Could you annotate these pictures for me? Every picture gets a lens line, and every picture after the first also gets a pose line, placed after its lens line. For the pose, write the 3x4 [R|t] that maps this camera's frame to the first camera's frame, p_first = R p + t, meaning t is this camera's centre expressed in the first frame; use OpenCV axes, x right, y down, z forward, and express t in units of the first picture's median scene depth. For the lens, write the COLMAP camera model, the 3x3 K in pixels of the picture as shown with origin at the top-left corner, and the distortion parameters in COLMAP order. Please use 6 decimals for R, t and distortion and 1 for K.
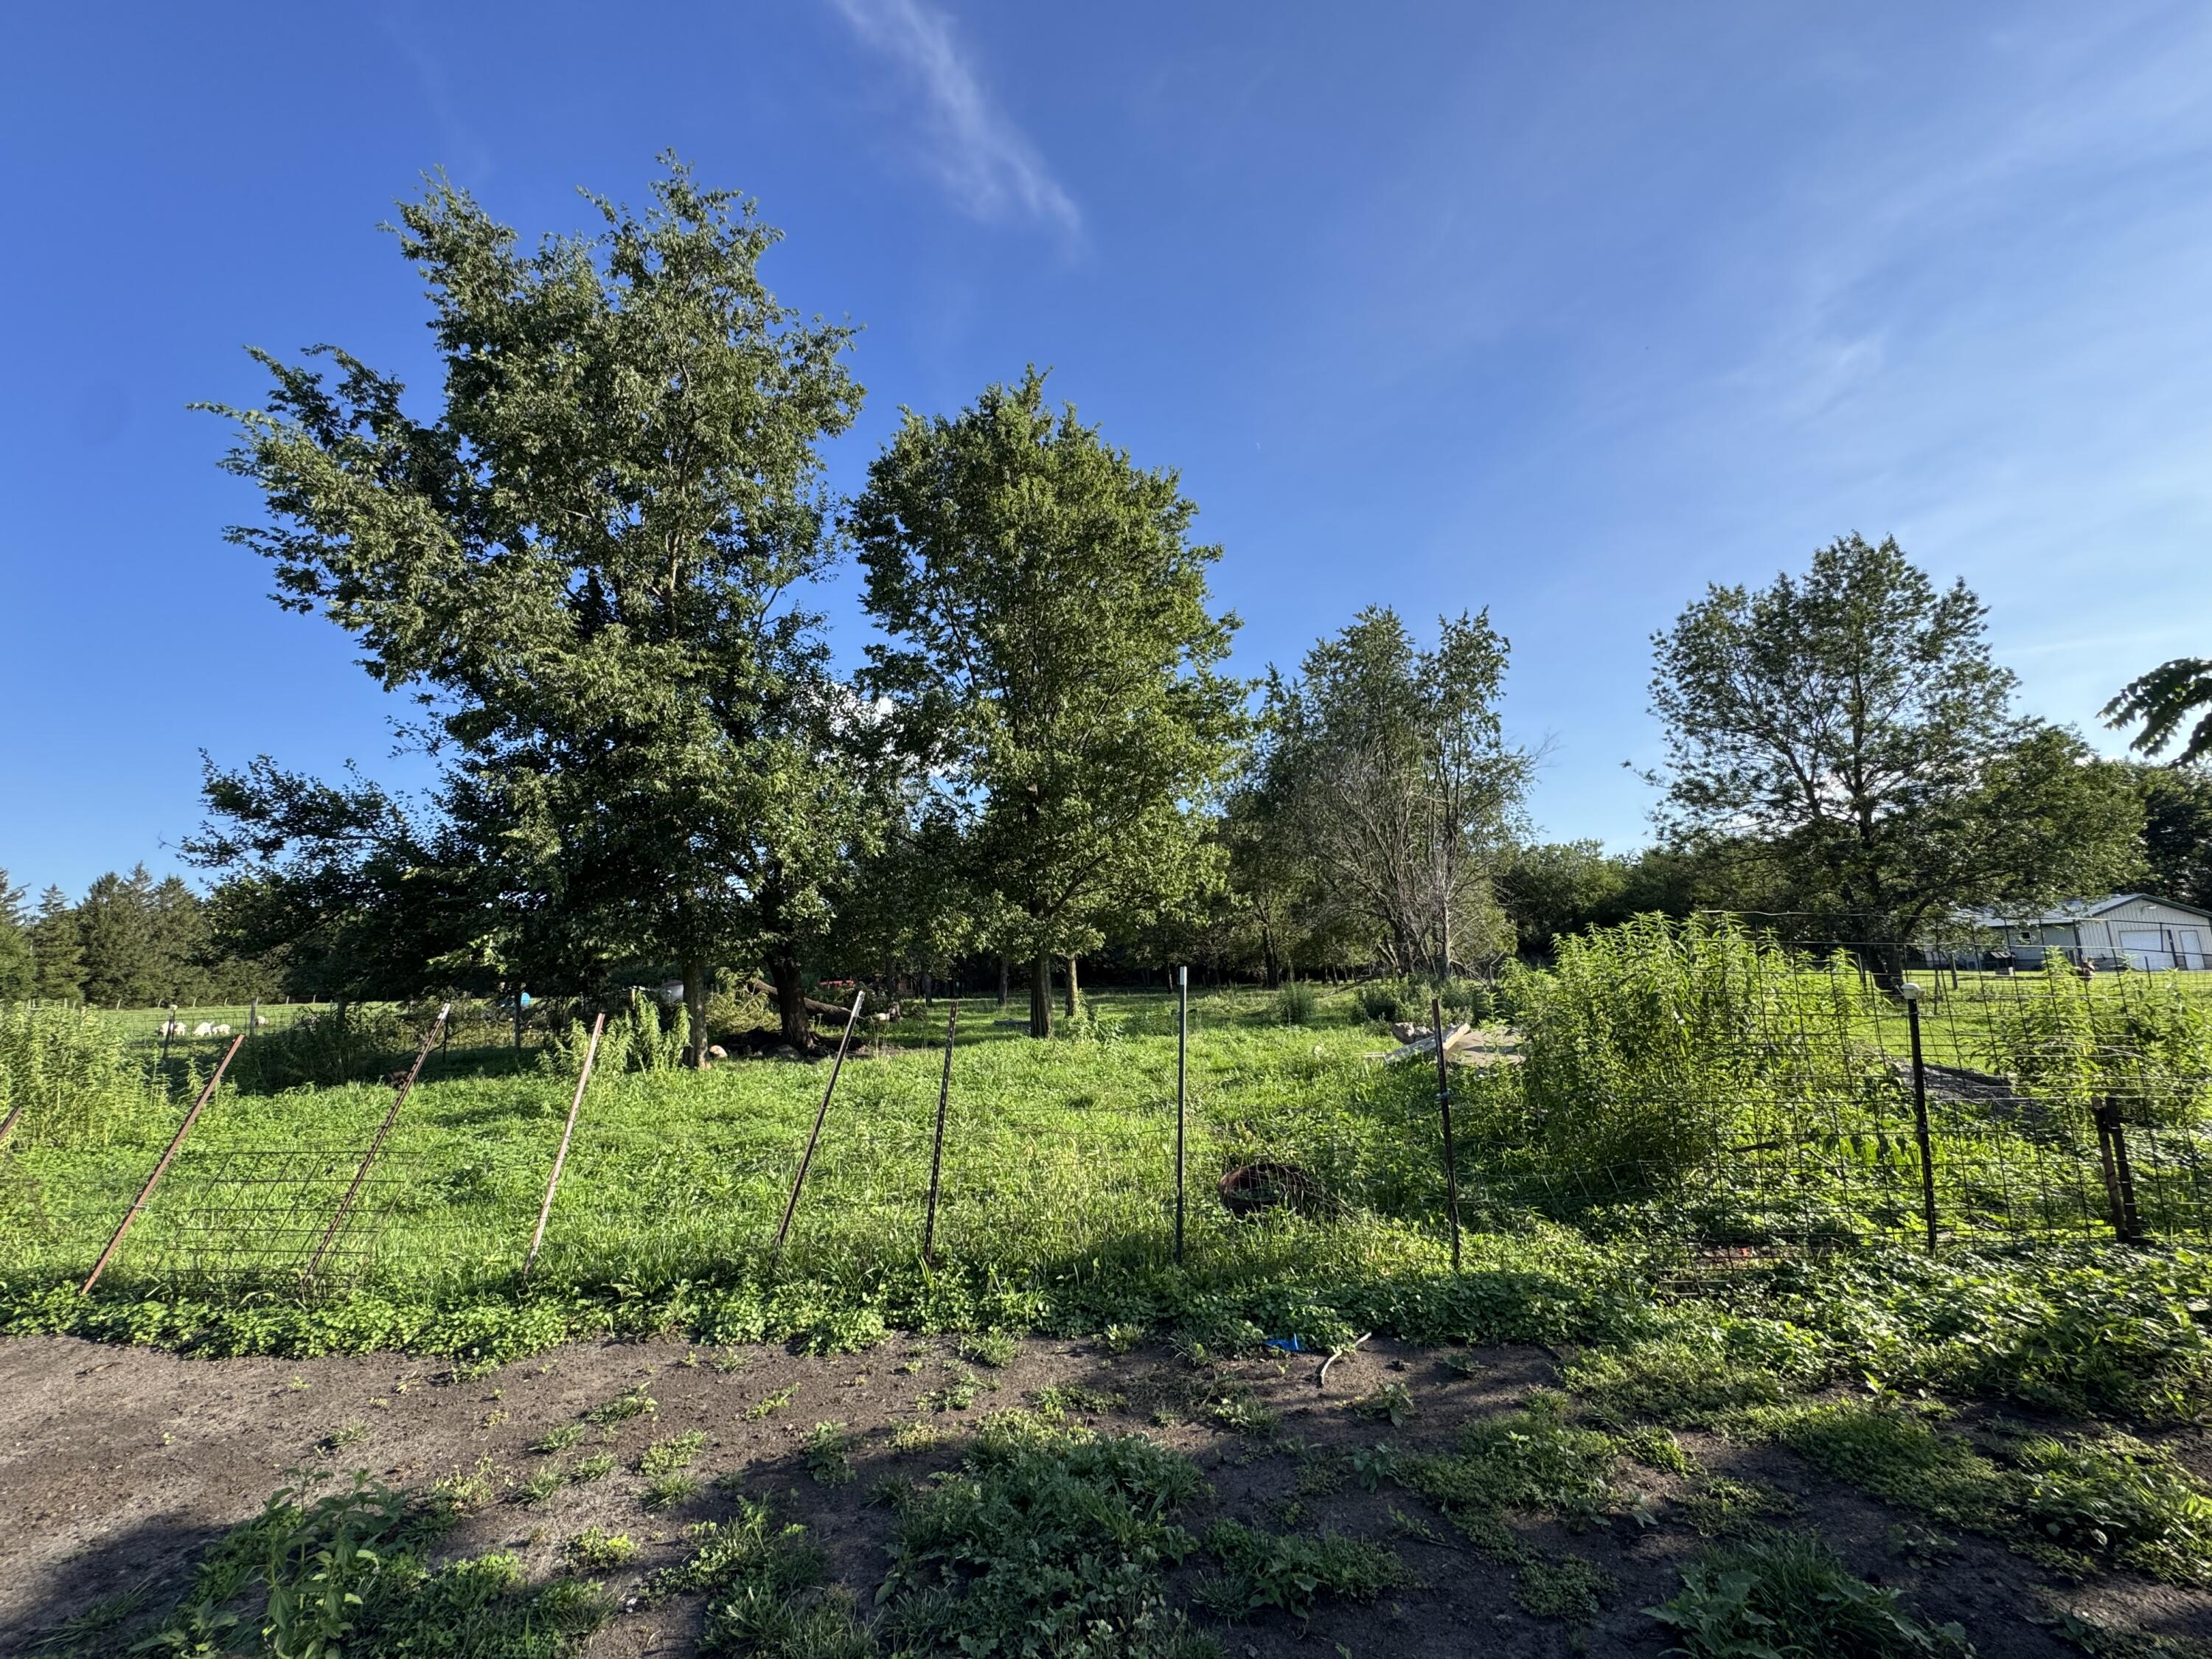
lens RADIAL K [[888.8, 0, 1106.3], [0, 888.8, 835.4], [0, 0, 1]] dist [0.001006, -0.000031]
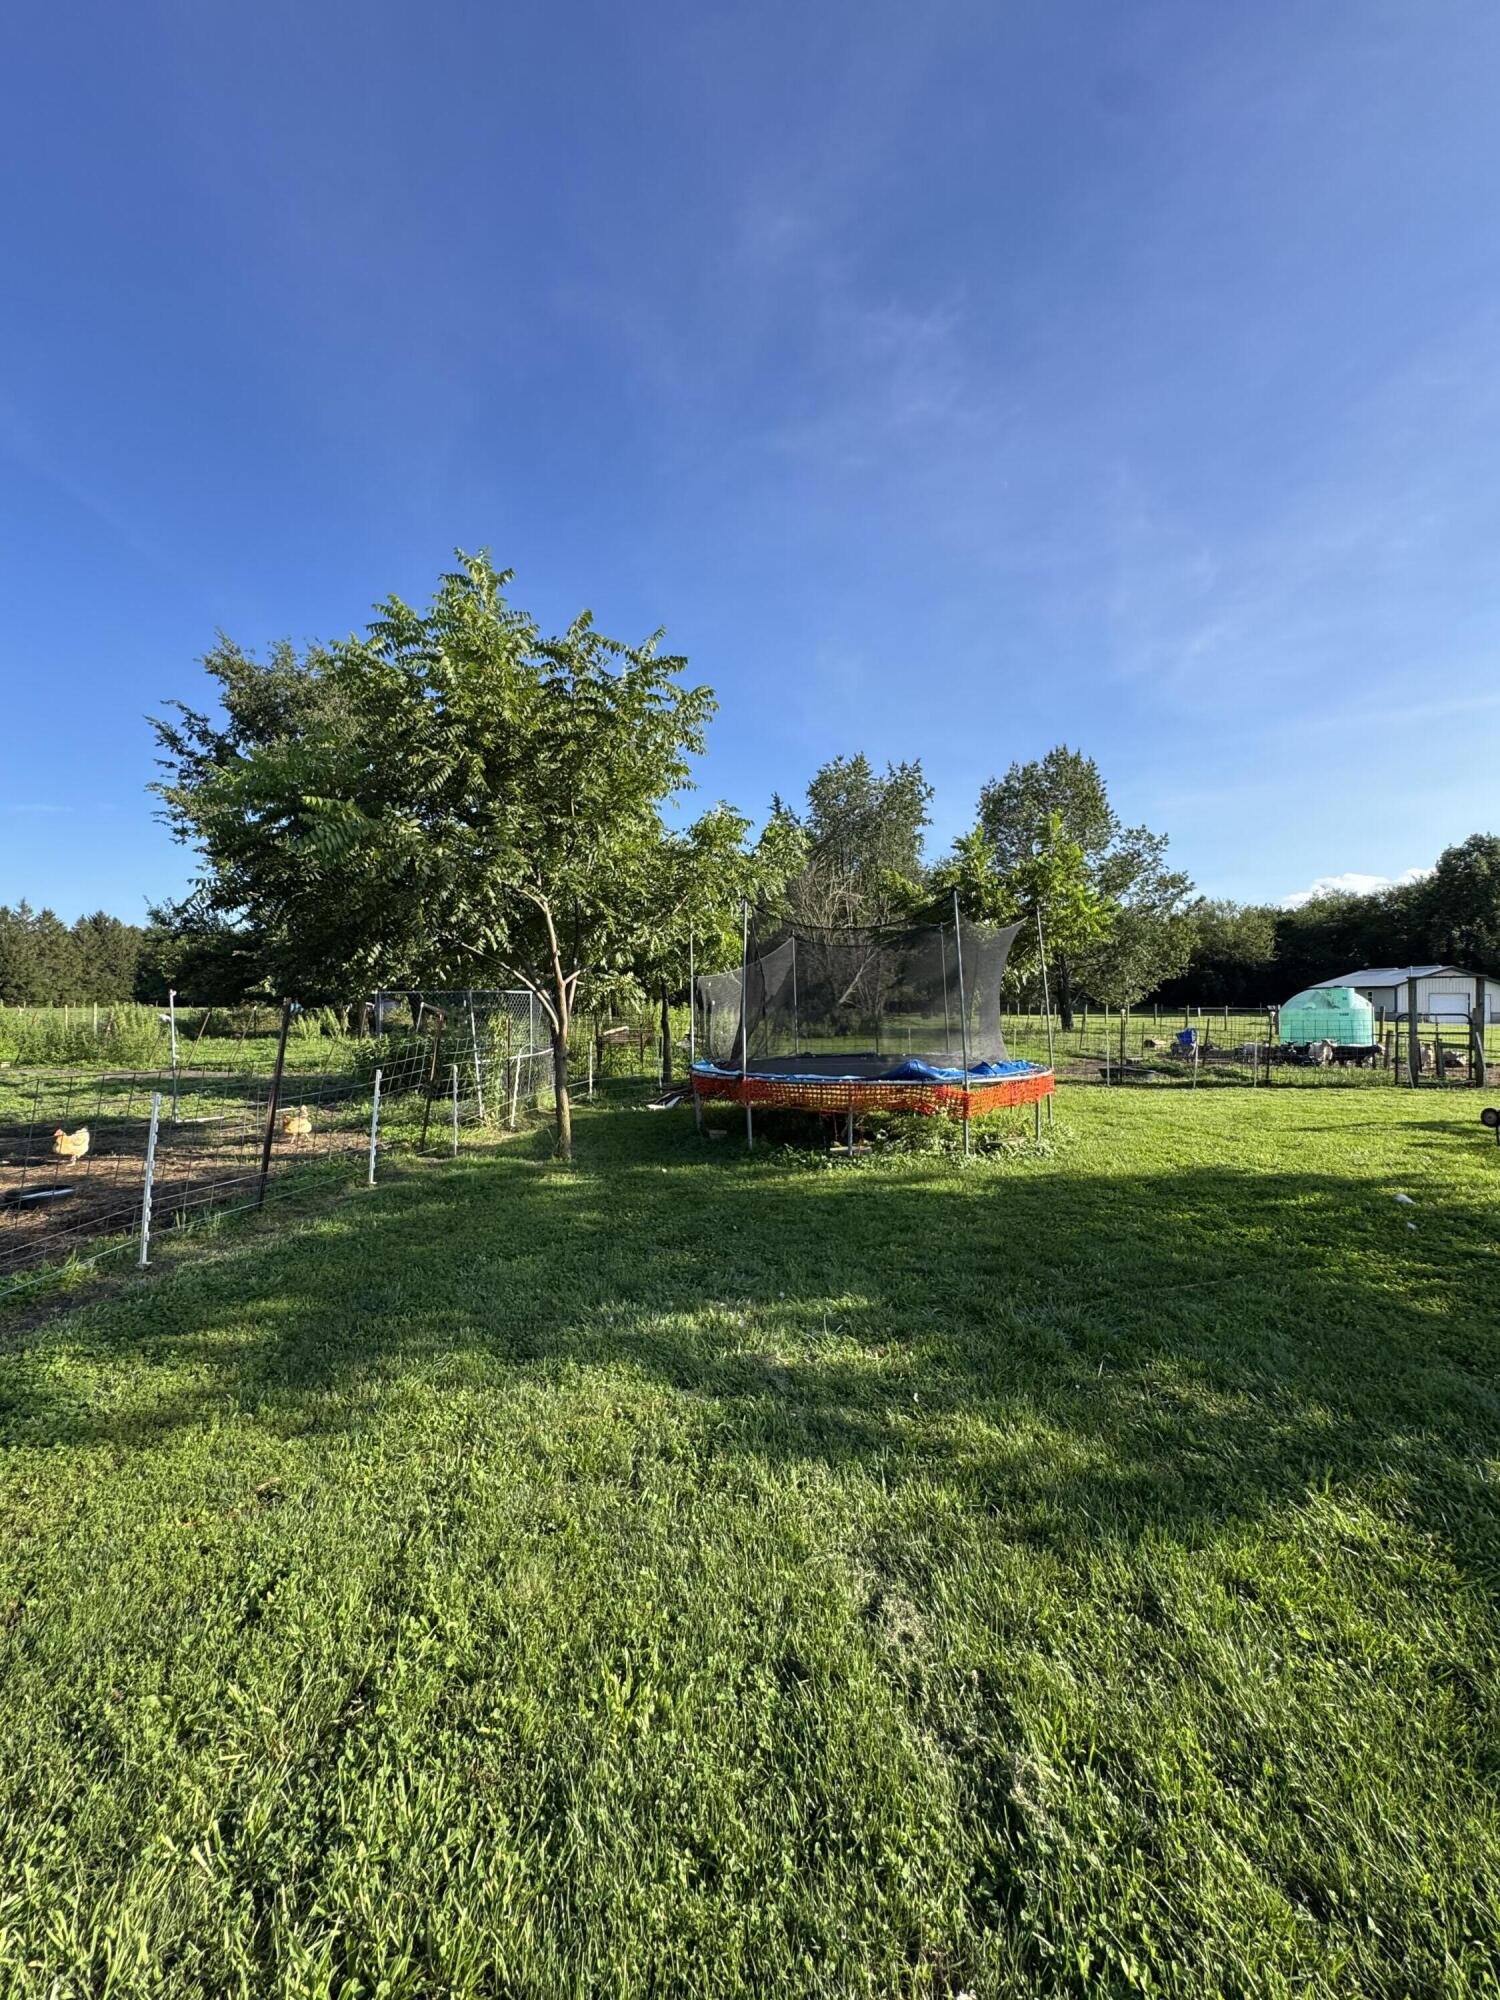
lens RADIAL K [[803.6, 0, 745.2], [0, 803.6, 1006.0], [0, 0, 1]] dist [0.001006, -0.000031]
pose [[0.996460, 0.027472, -0.079454, 0.526381], [-0.014343, 0.986798, 0.161317, -0.130236], [0.082837, -0.159607, 0.983699, -0.716250]]
